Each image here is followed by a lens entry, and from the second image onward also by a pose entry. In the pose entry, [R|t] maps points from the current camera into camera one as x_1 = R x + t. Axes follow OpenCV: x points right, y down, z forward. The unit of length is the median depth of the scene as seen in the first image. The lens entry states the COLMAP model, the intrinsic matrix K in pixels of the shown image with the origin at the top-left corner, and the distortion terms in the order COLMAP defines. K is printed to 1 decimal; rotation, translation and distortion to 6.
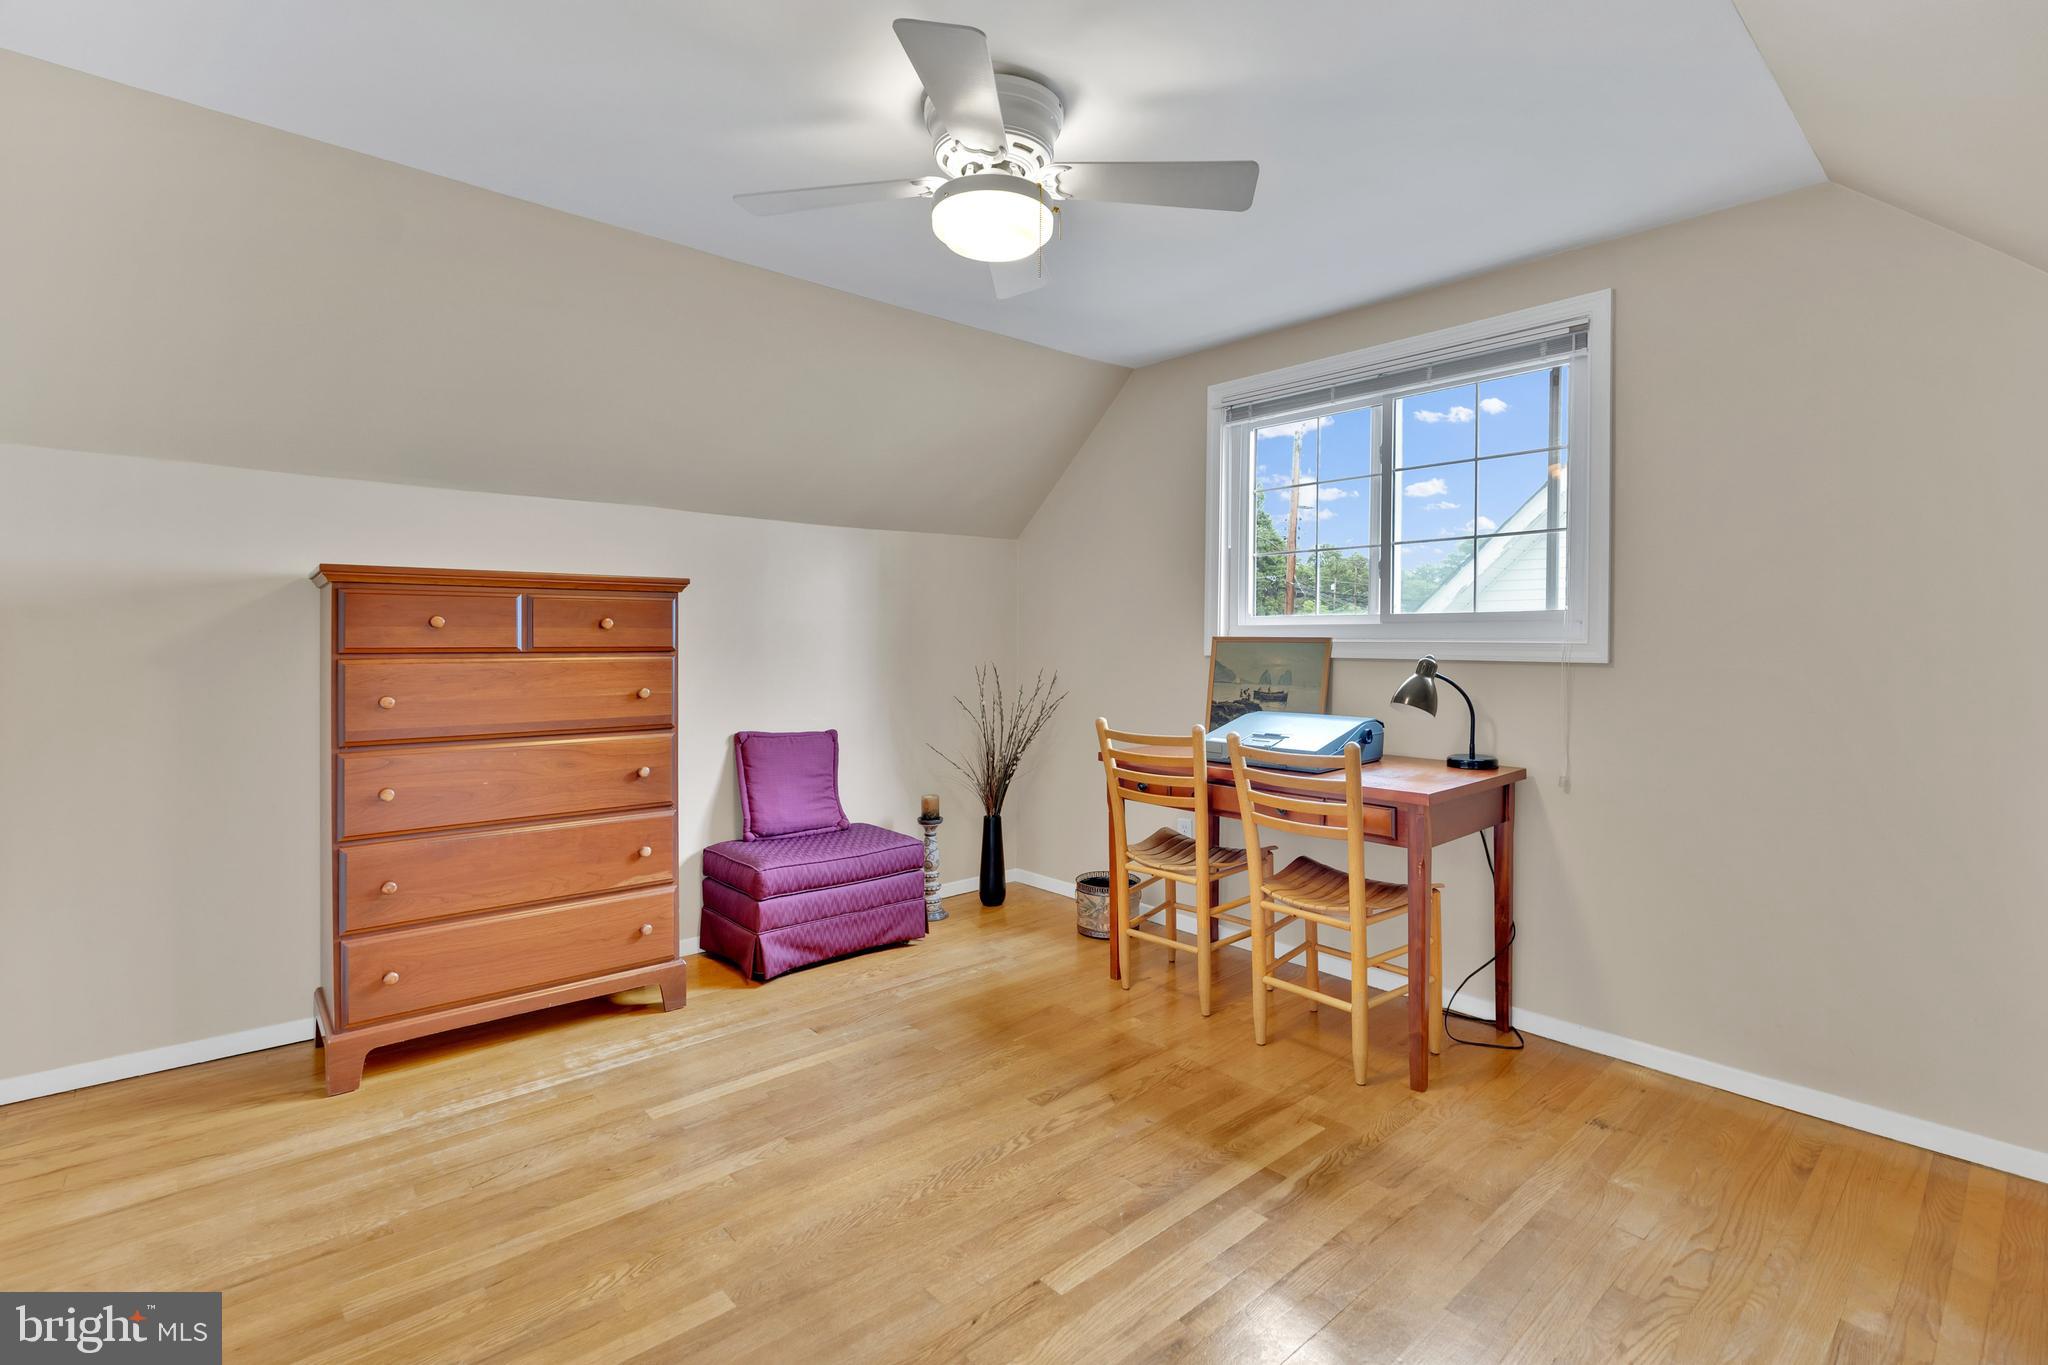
lens RADIAL K [[951.9, 0, 1039.6], [0, 951.9, 644.8], [0, 0, 1]] dist [-0.001013, 0.000741]
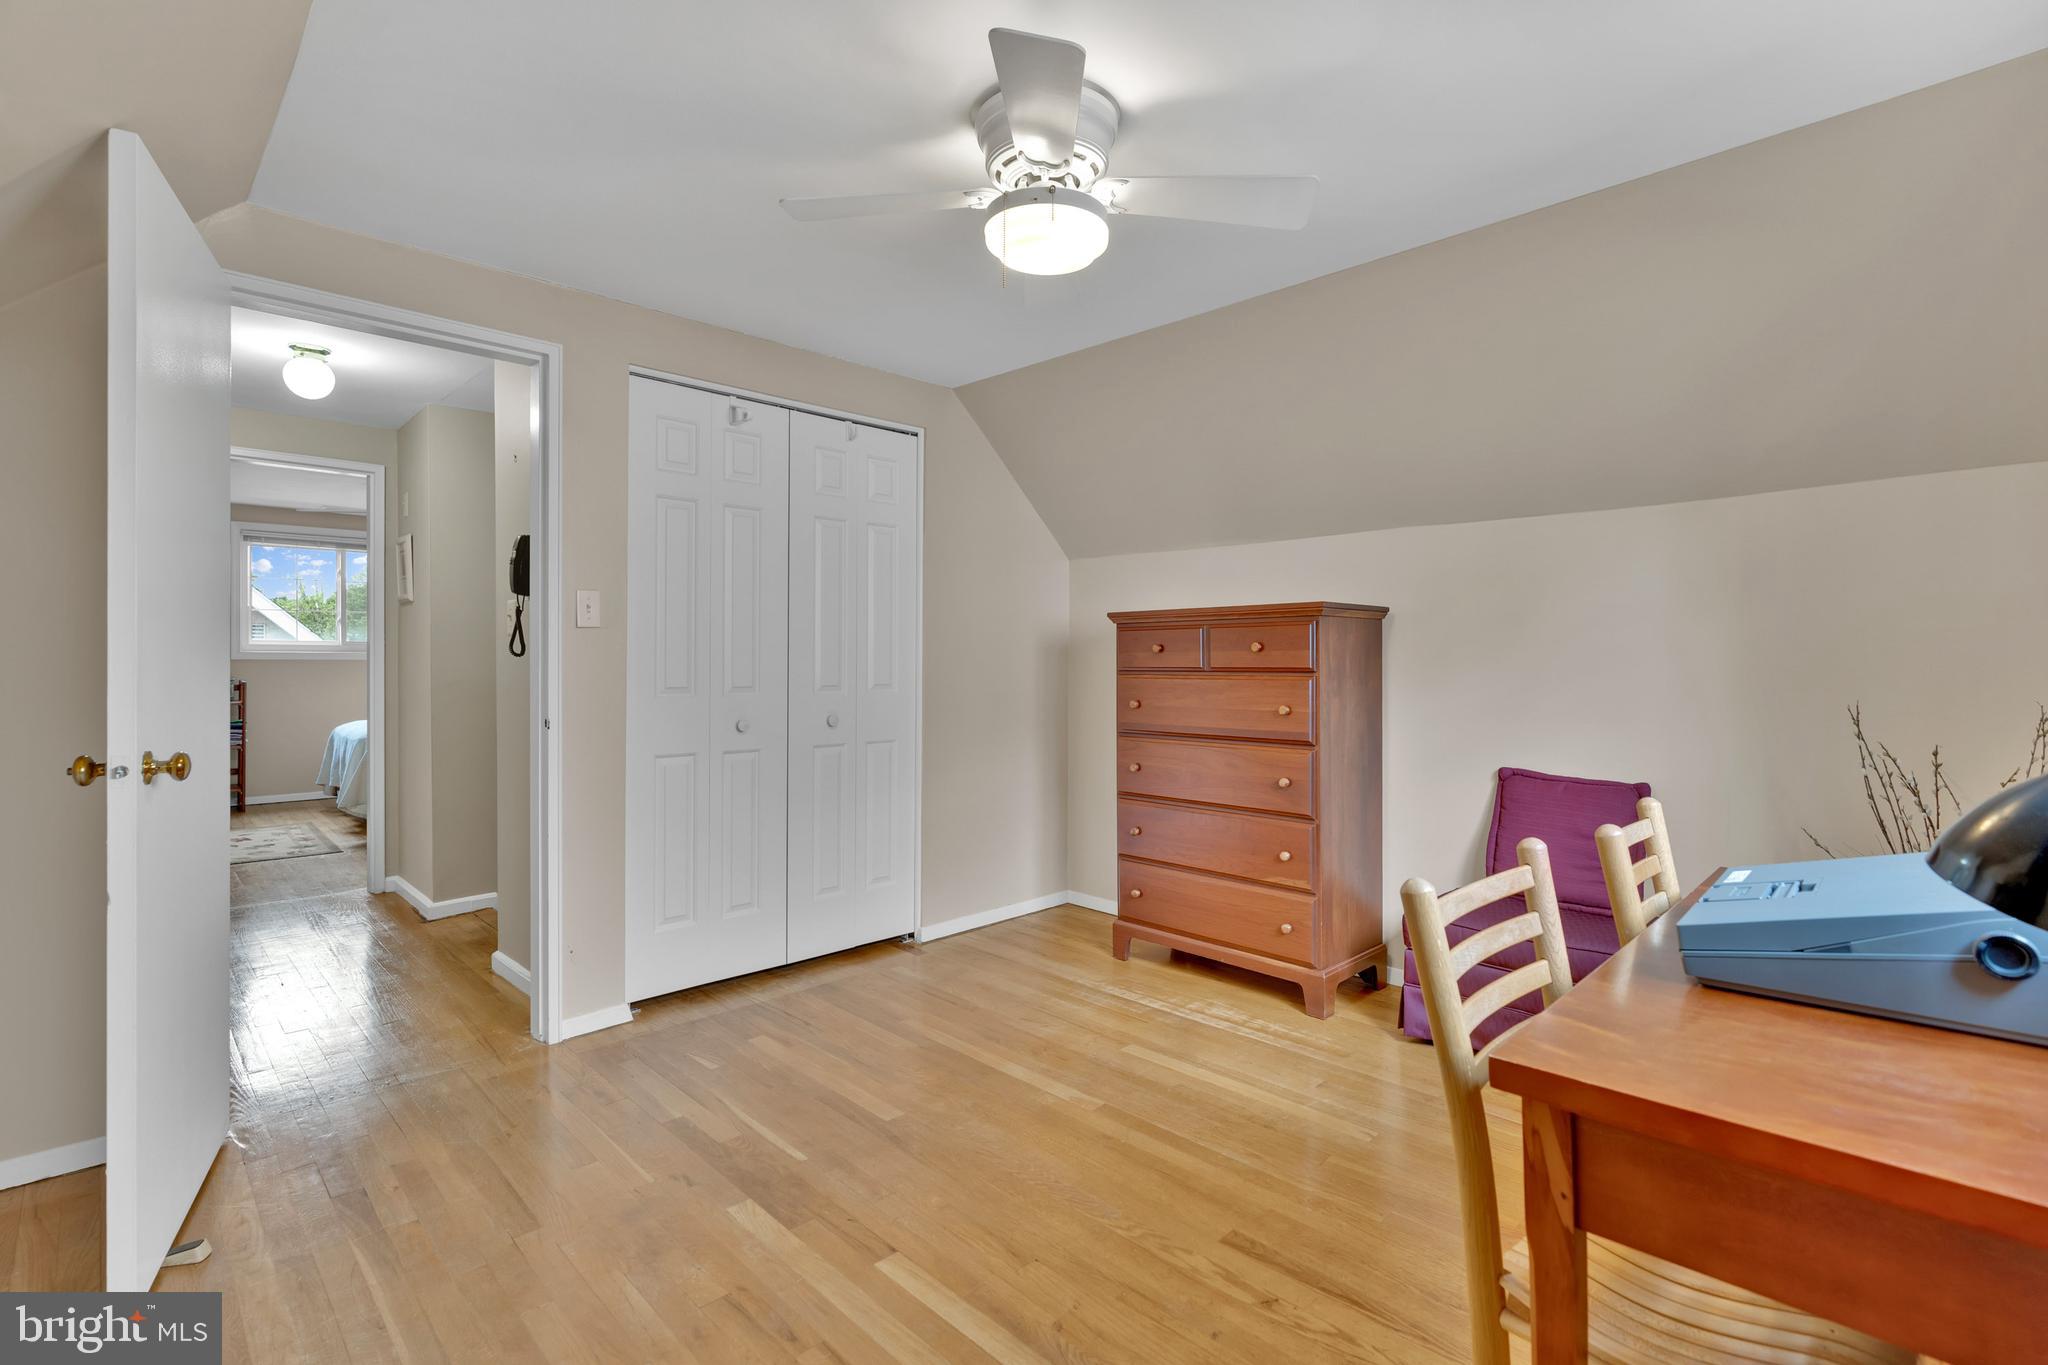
lens RADIAL K [[939.5, 0, 1020.3], [0, 939.5, 659.4], [0, 0, 1]] dist [-0.009184, 0.000647]
pose [[0.045884, -0.002131, -0.998944, 0.742670], [0.000048, 0.999998, -0.002131, -0.005471], [0.998947, 0.000050, 0.045884, 0.751102]]
